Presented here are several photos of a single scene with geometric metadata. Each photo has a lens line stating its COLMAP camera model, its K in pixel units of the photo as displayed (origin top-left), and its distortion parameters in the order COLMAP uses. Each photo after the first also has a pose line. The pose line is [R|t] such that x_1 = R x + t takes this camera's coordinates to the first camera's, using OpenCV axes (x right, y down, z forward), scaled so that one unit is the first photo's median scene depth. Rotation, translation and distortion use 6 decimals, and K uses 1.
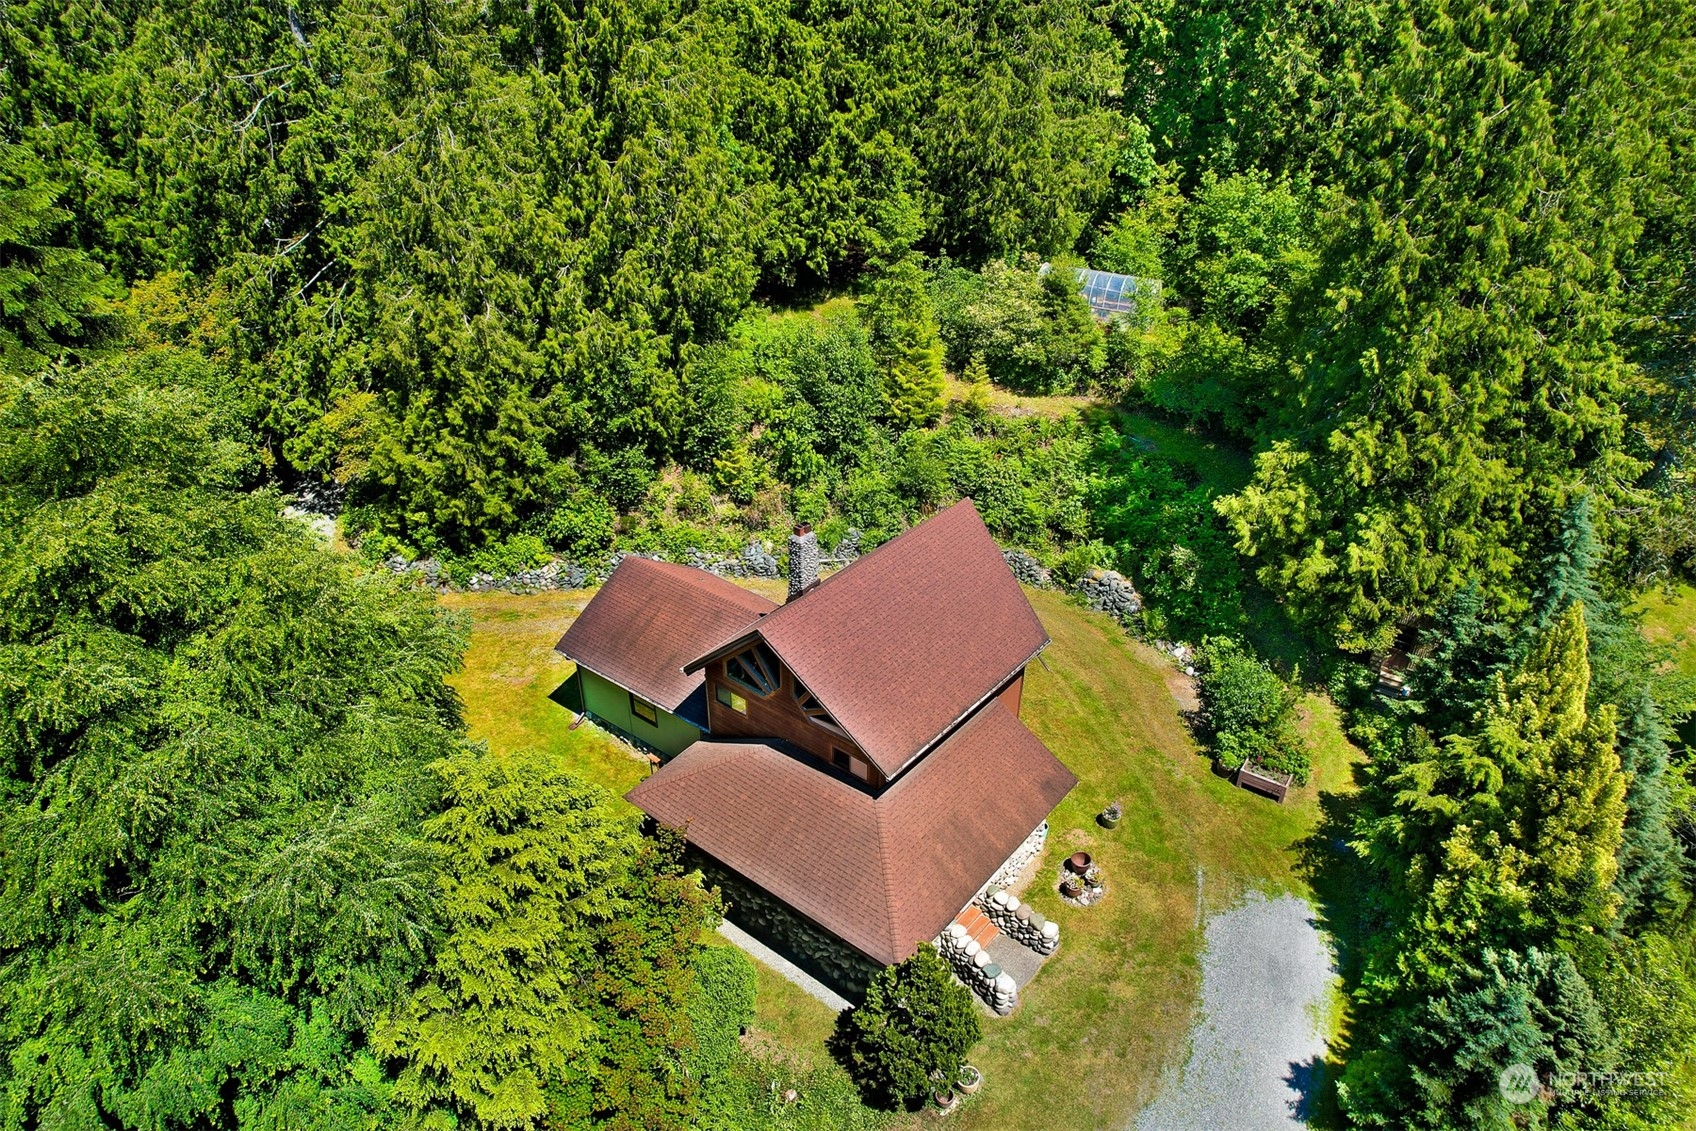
lens RADIAL K [[1089.7, 0, 848.0], [0, 1089.7, 565.5], [0, 0, 1]] dist [-0.029327, -0.000460]
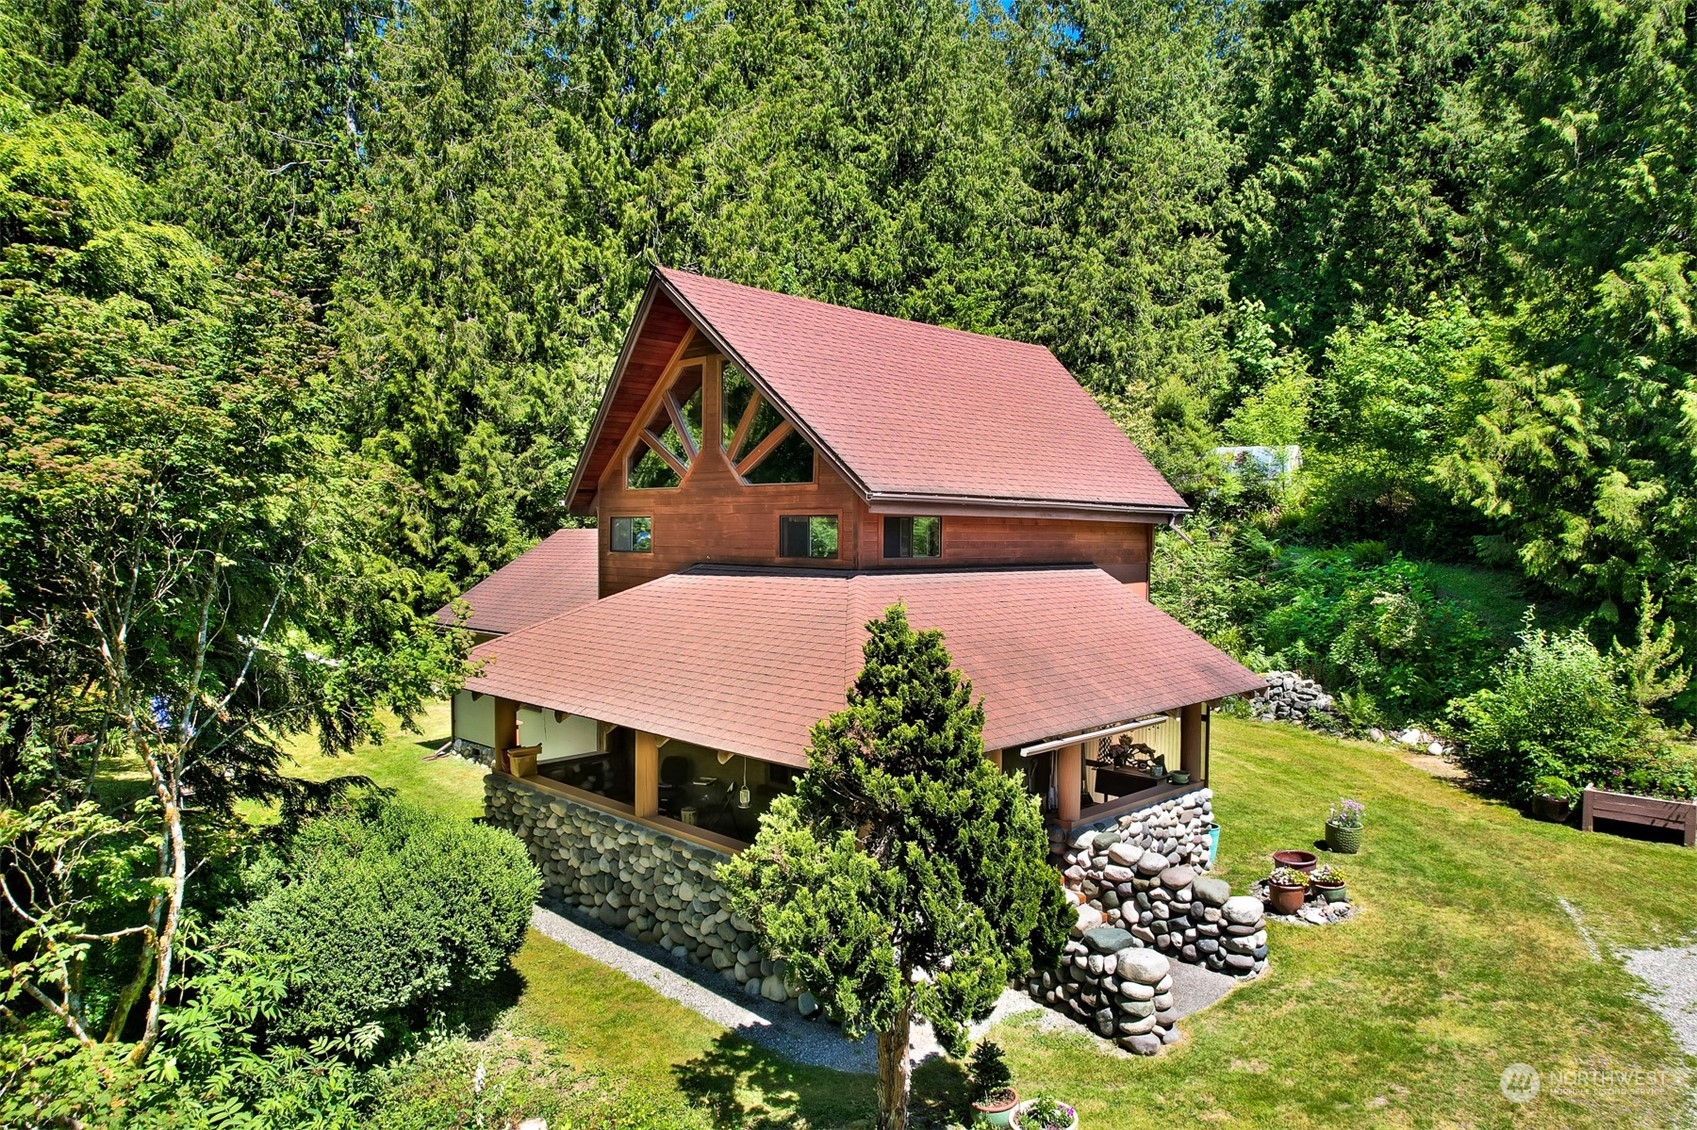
lens RADIAL K [[1102.8, 0, 847.2], [0, 1102.8, 543.1], [0, 0, 1]] dist [-0.074464, 0.081130]
pose [[0.993693, 0.004283, -0.112054, 0.052495], [-0.056708, 0.881266, -0.469205, 0.288280], [0.096740, 0.472600, 0.875951, 0.366617]]
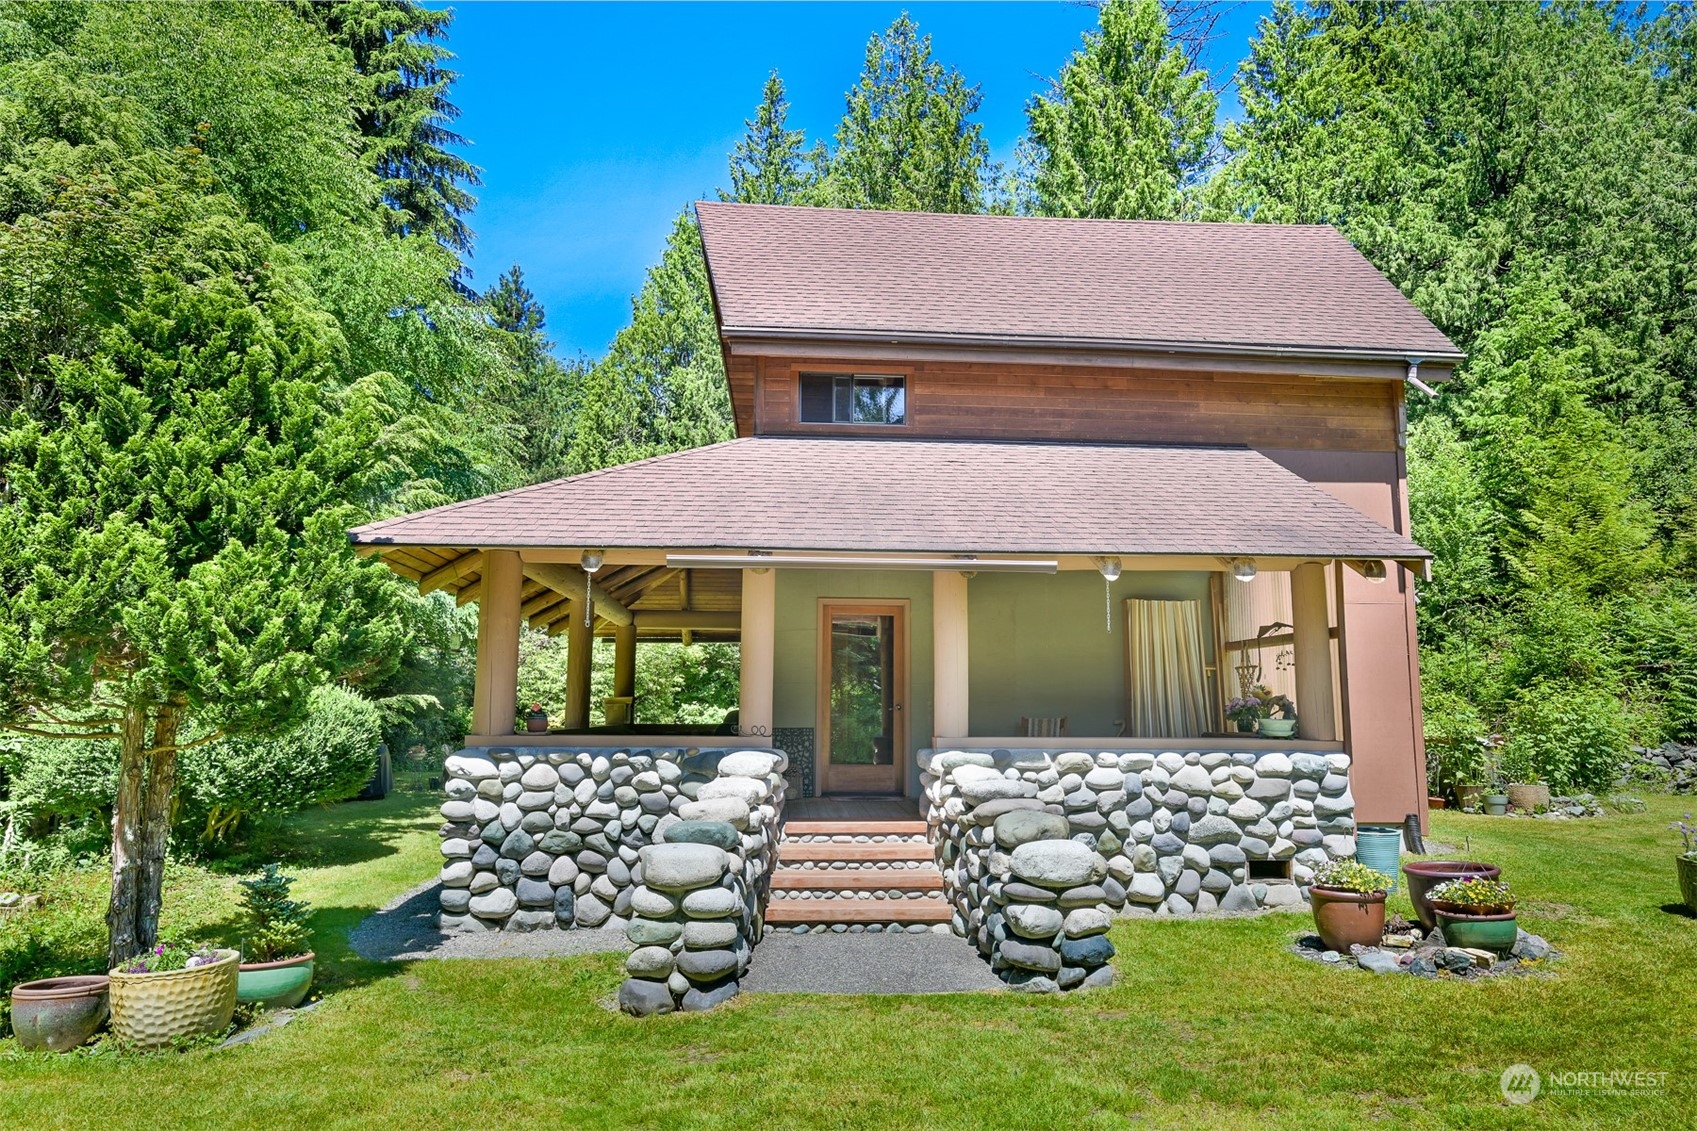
lens RADIAL K [[1019.6, 0, 848.5], [0, 1019.6, 565.5], [0, 0, 1]] dist [-0.001165, 0.000017]
pose [[0.689439, -0.101947, -0.717134, 0.219208], [-0.349155, 0.820661, -0.452335, 0.272235], [0.634638, 0.562248, 0.530200, 0.567510]]
